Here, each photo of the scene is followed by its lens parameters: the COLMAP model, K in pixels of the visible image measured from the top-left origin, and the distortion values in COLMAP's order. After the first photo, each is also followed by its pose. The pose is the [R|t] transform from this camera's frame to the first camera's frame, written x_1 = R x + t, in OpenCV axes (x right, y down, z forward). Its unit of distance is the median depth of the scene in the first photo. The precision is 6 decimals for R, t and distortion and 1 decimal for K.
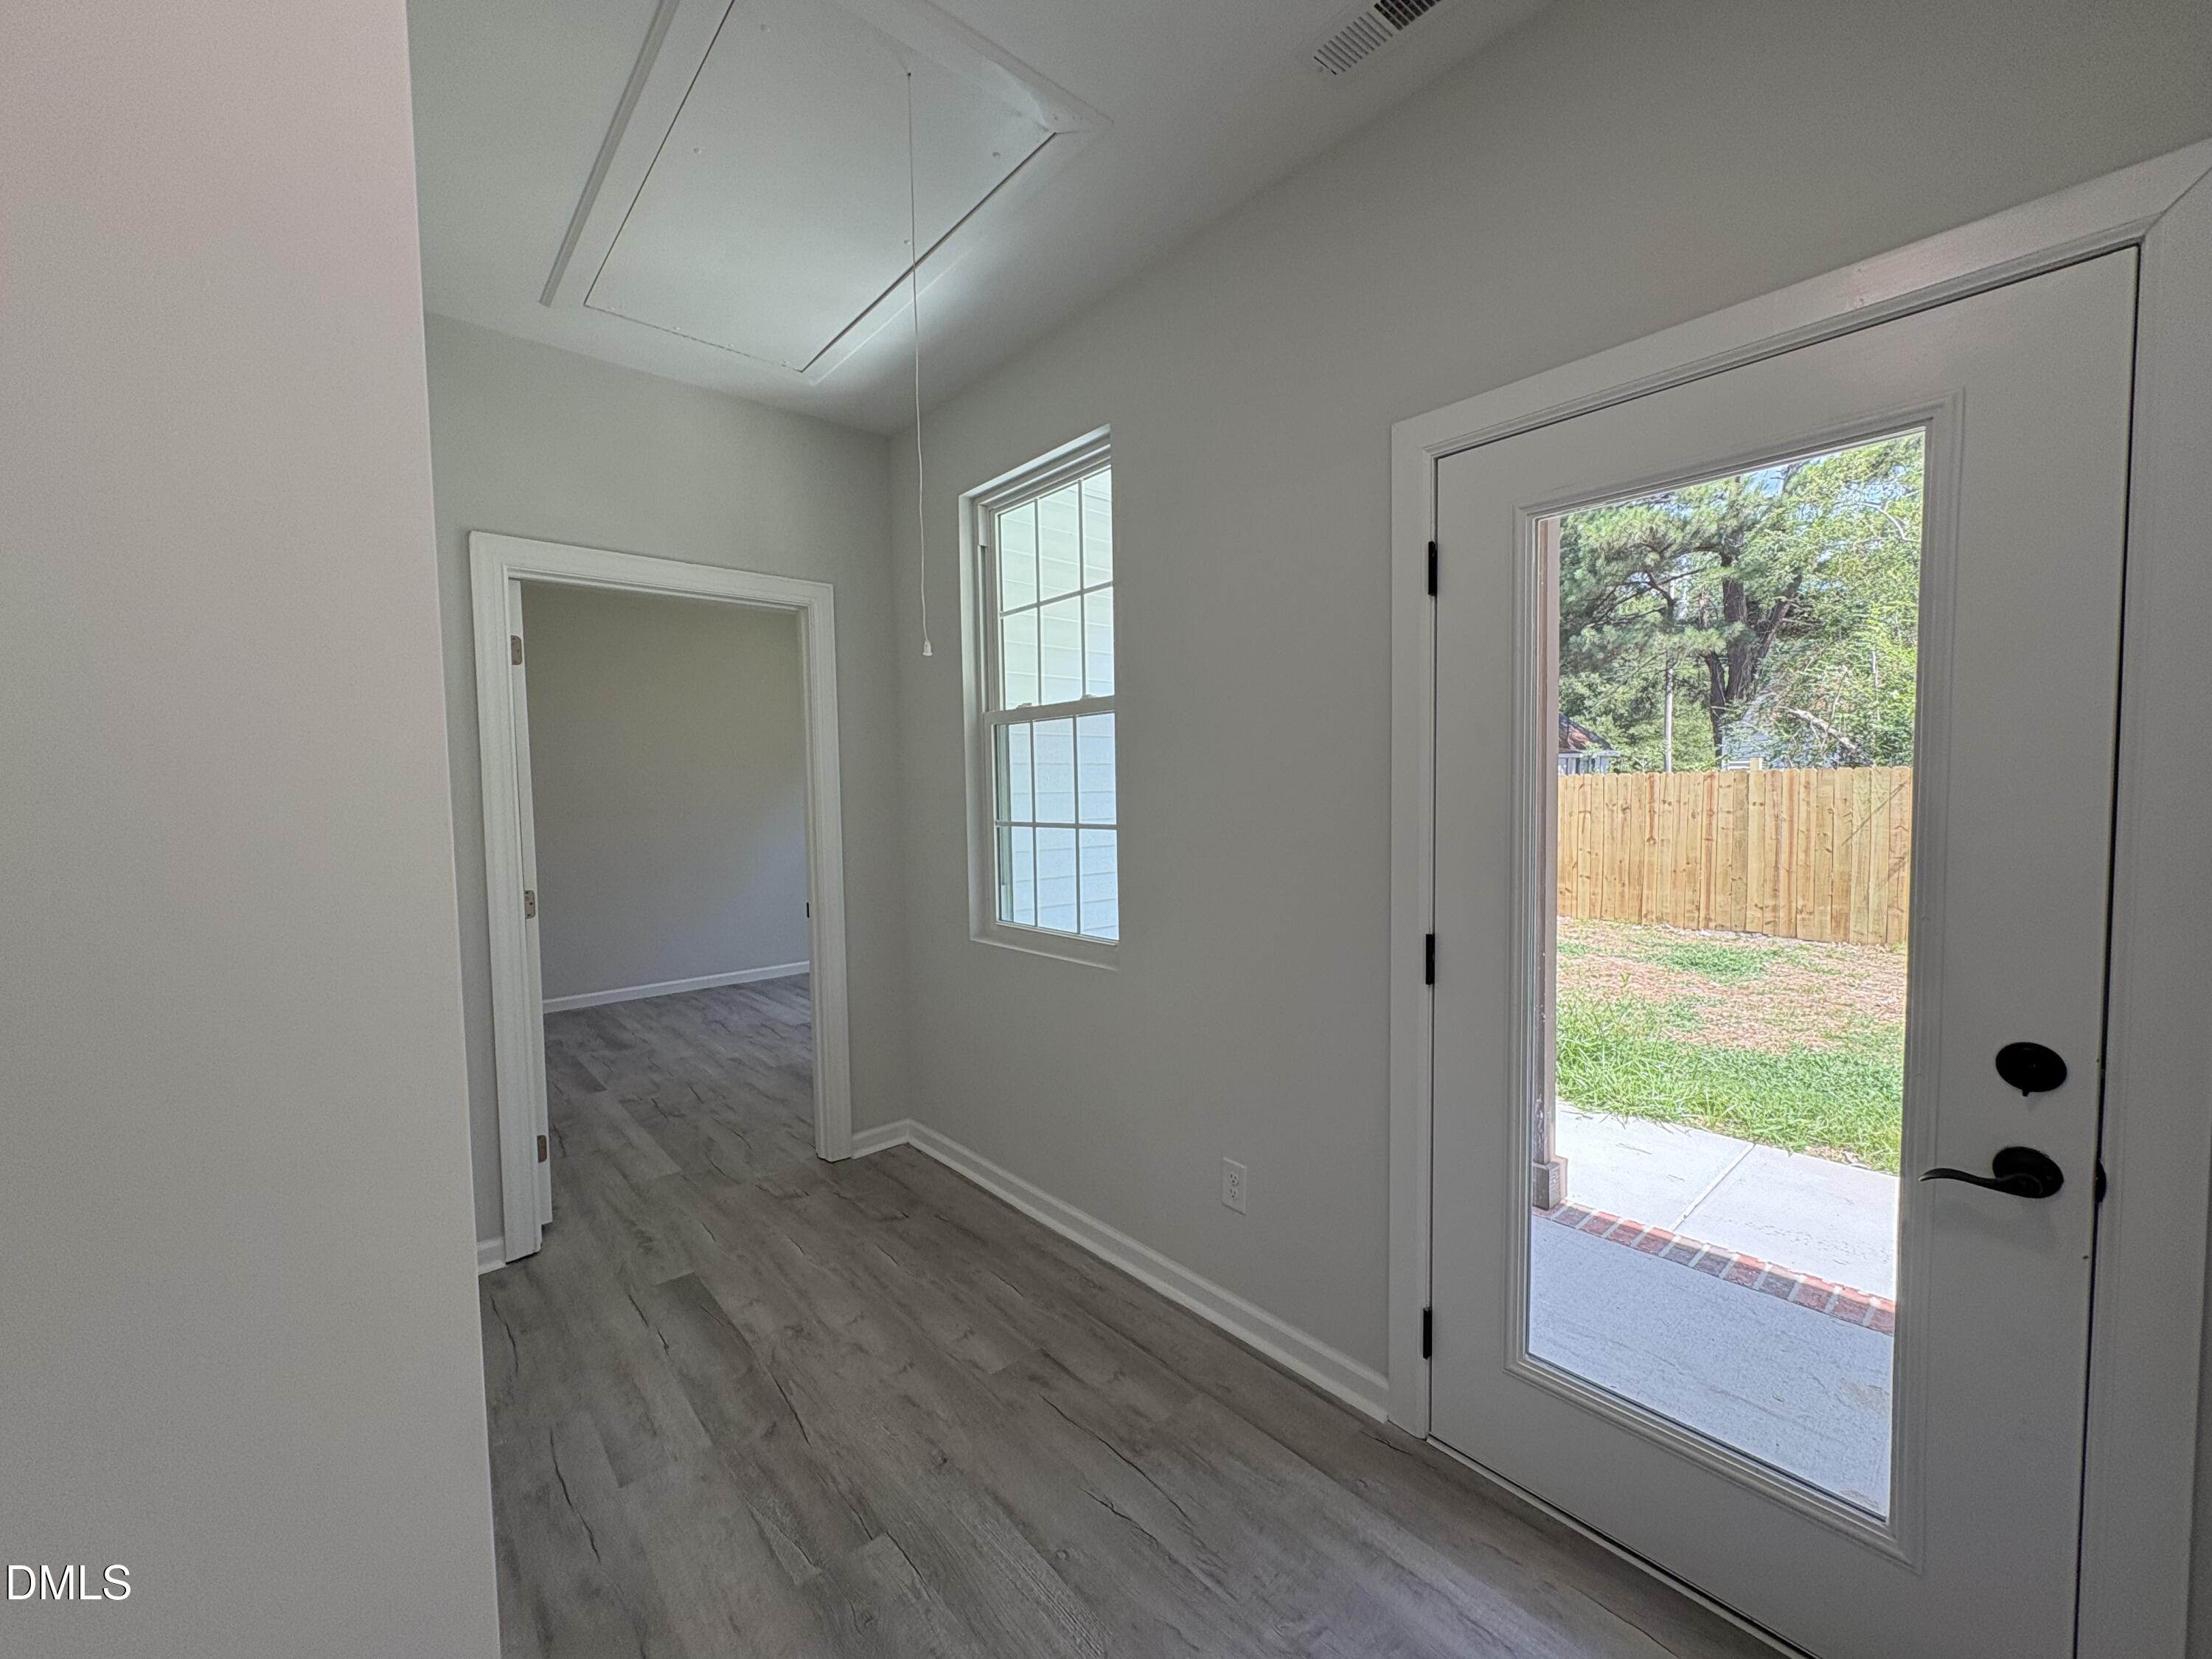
lens RADIAL K [[880.5, 0, 1106.0], [0, 880.5, 829.5], [0, 0, 1]] dist [-0.000014, 0.000382]
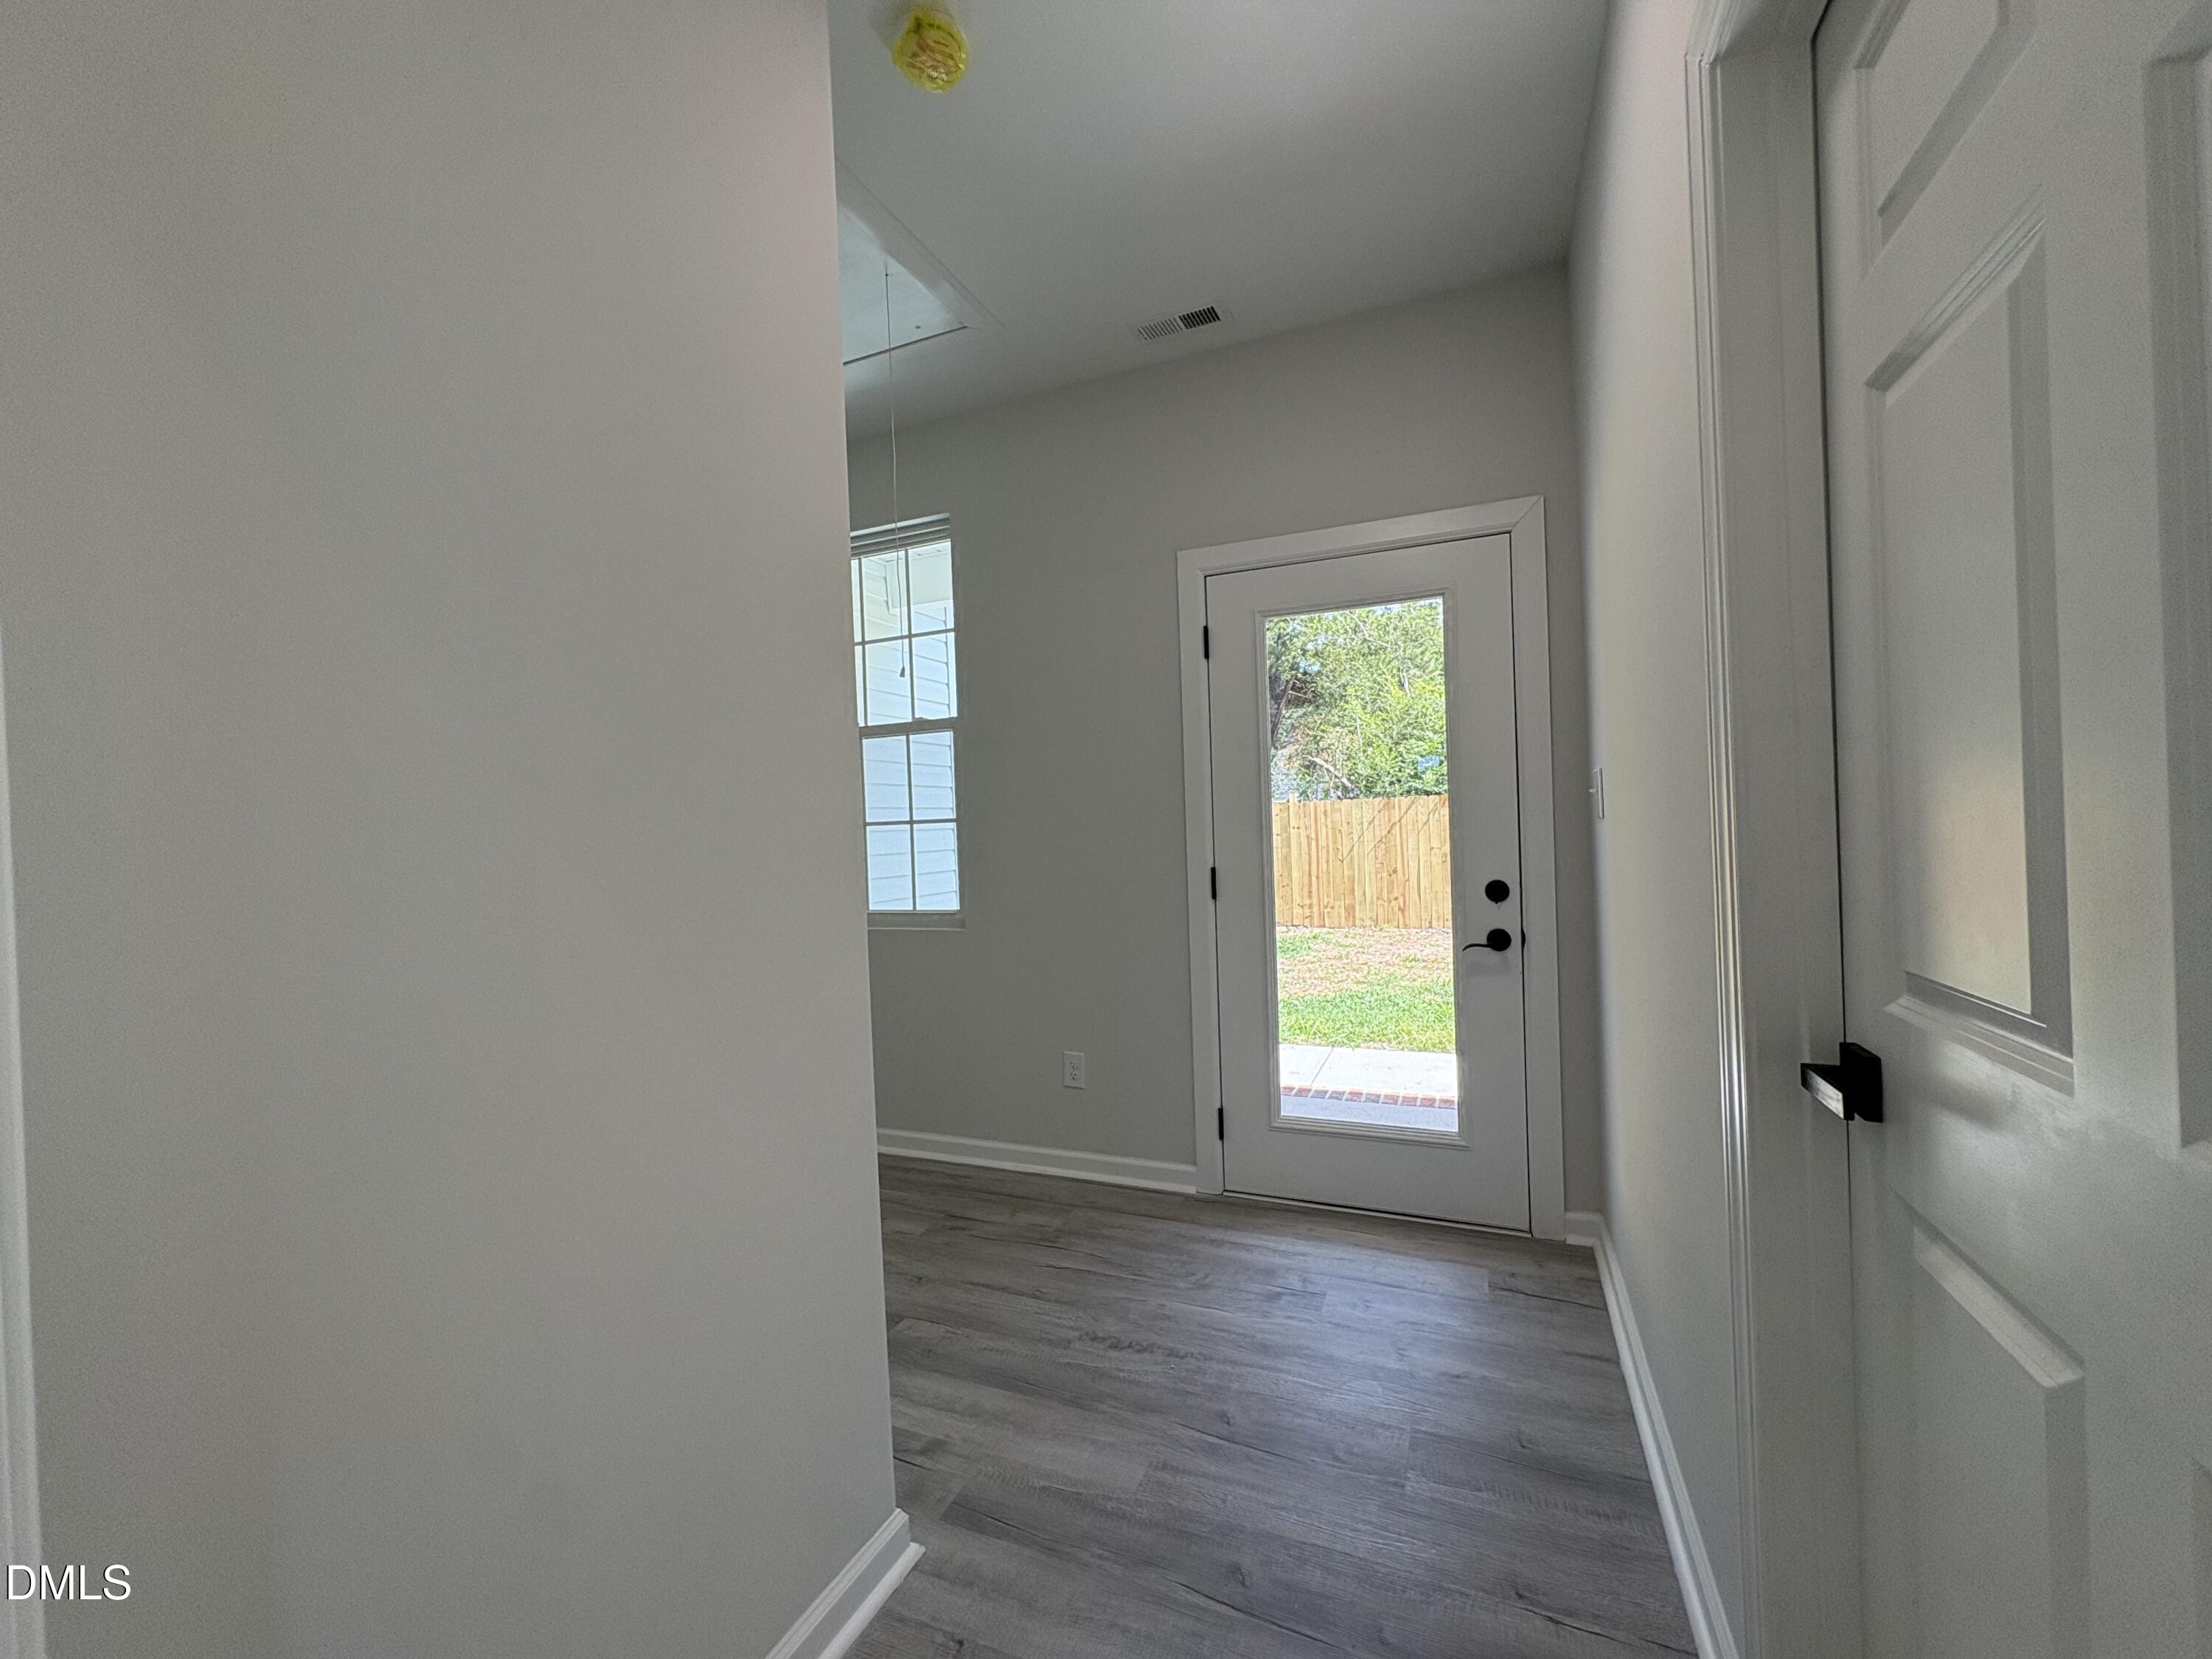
lens RADIAL K [[880.5, 0, 1106.0], [0, 880.5, 829.5], [0, 0, 1]] dist [-0.000014, 0.000382]
pose [[0.900169, -0.018959, 0.435128, -0.325794], [0.042735, 0.998076, -0.044920, 0.073572], [-0.433439, 0.059031, 0.899248, -0.233330]]
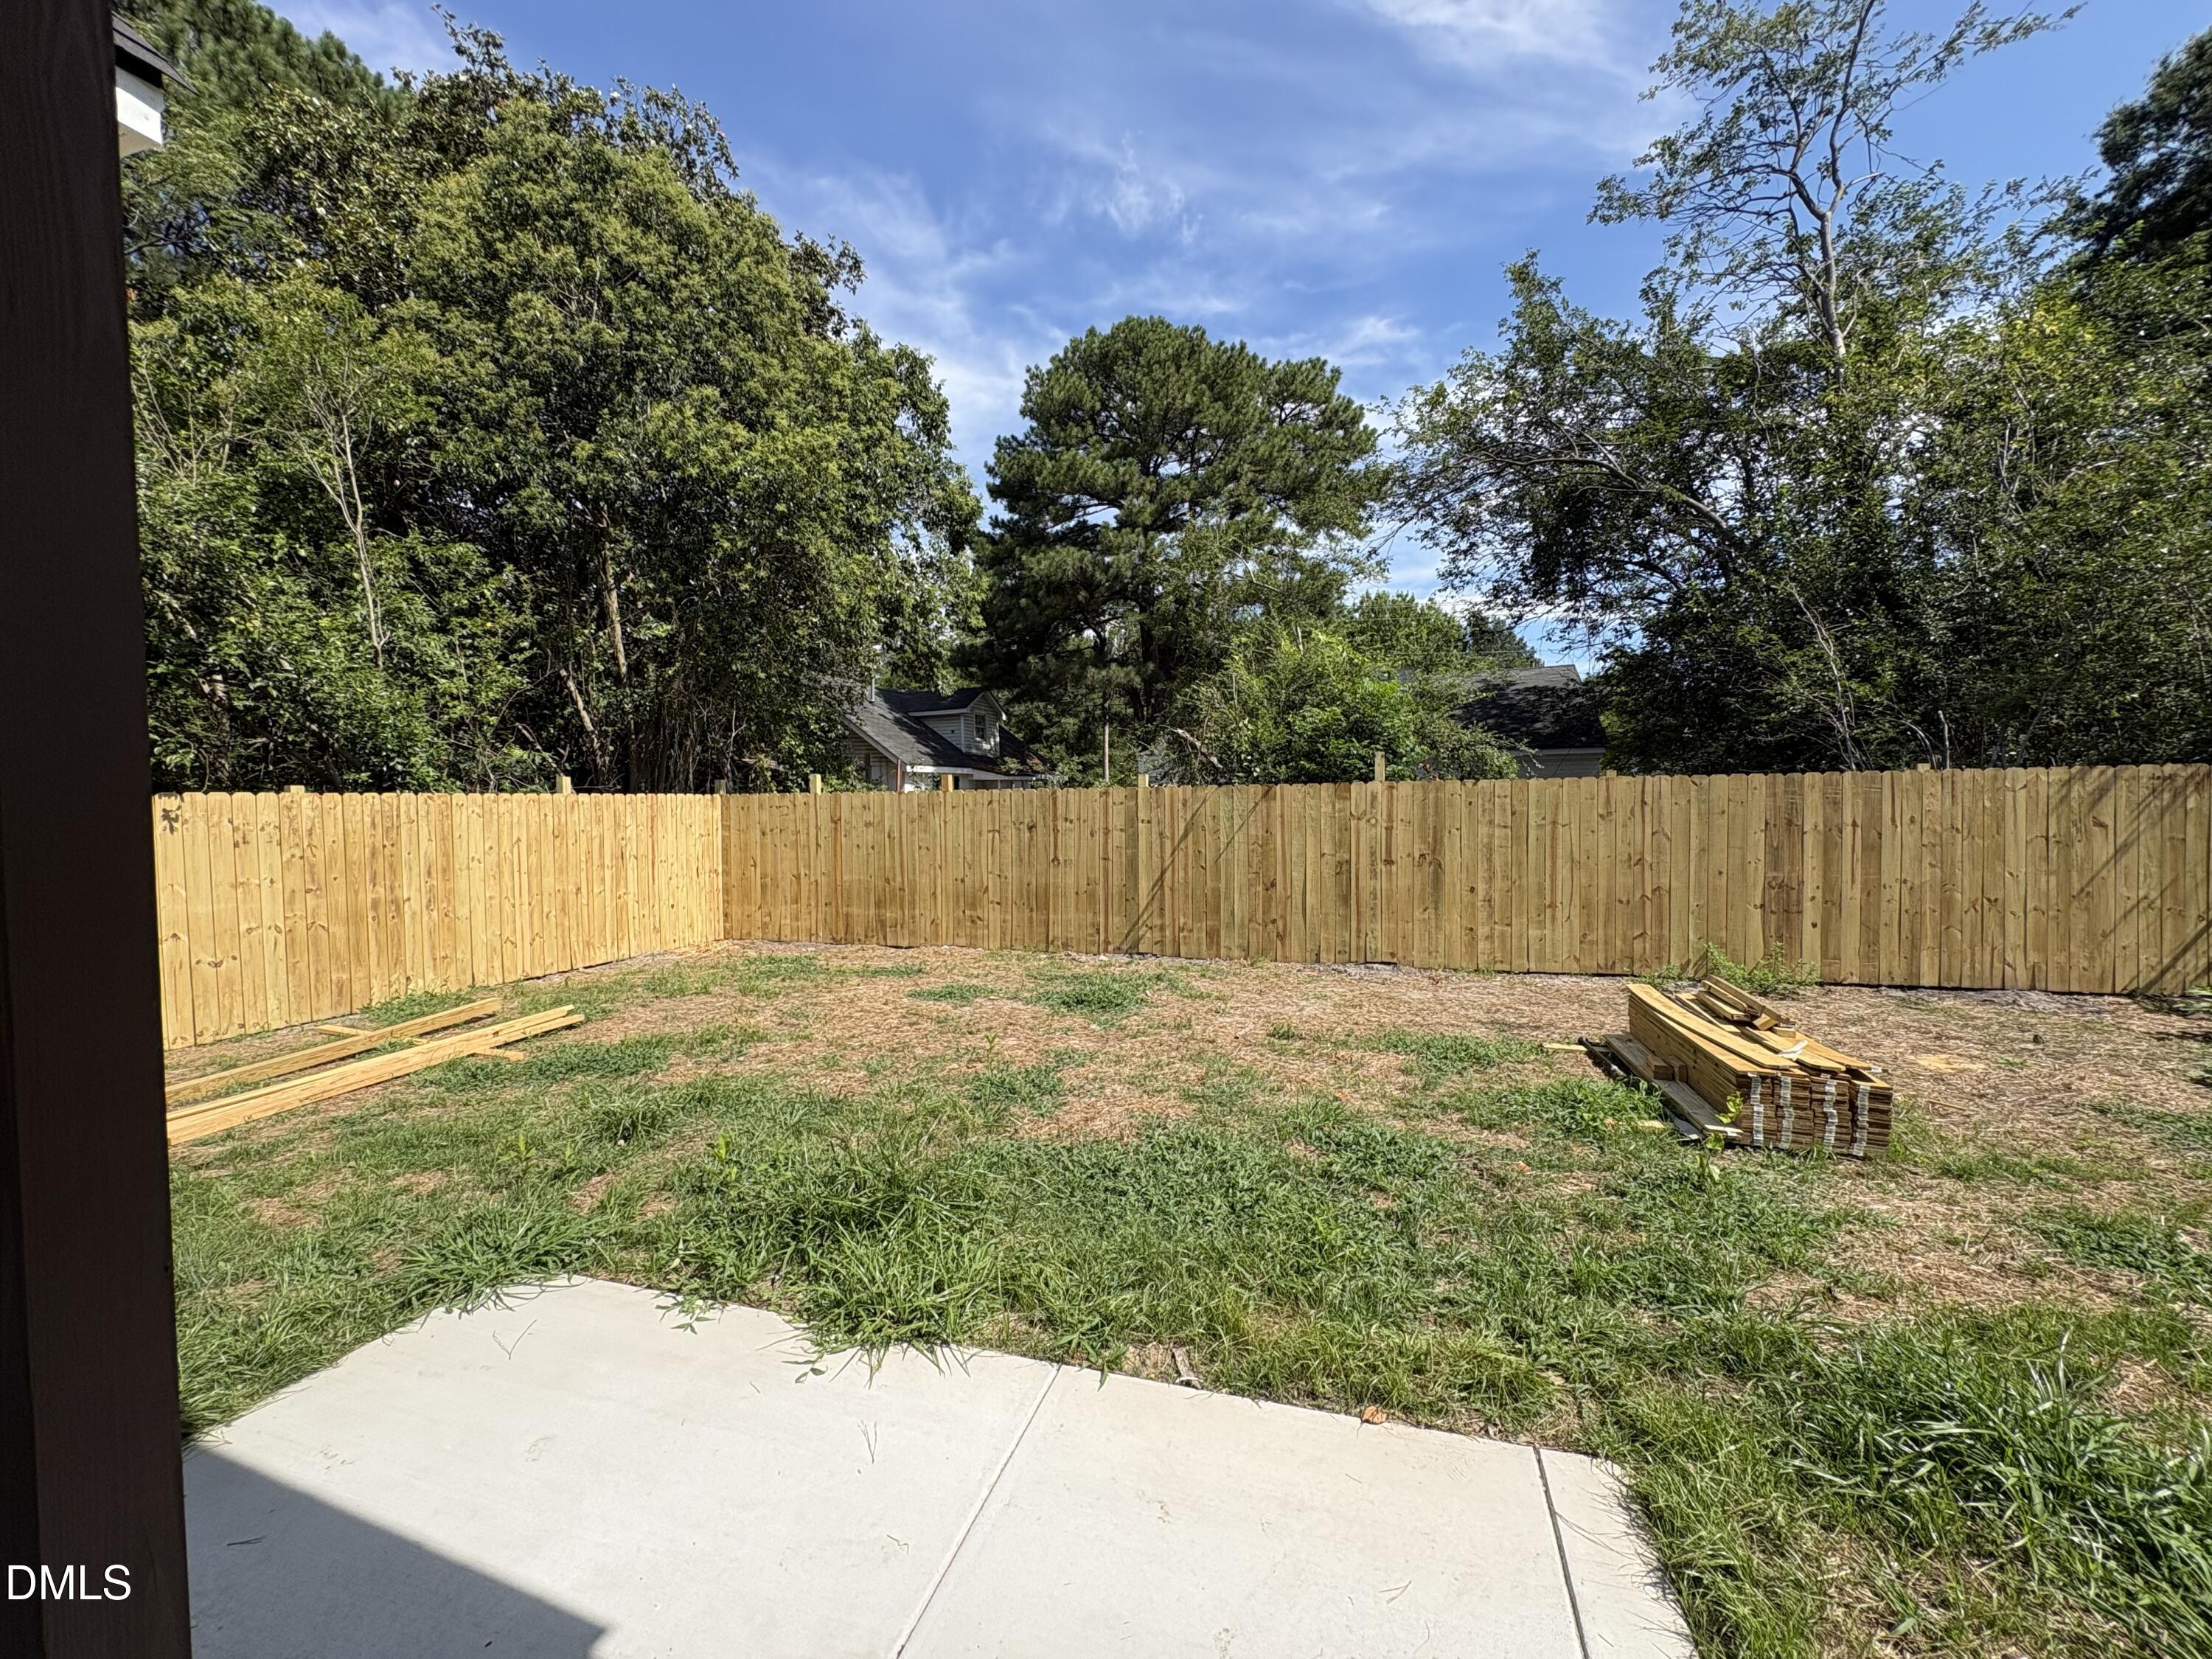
lens RADIAL K [[880.5, 0, 1106.0], [0, 880.5, 829.5], [0, 0, 1]] dist [-0.000014, 0.000382]
pose [[0.851209, -0.007542, 0.524772, 0.668197], [0.021120, 0.999579, -0.019892, -0.005269], [-0.524401, 0.028016, 0.851010, 0.674808]]
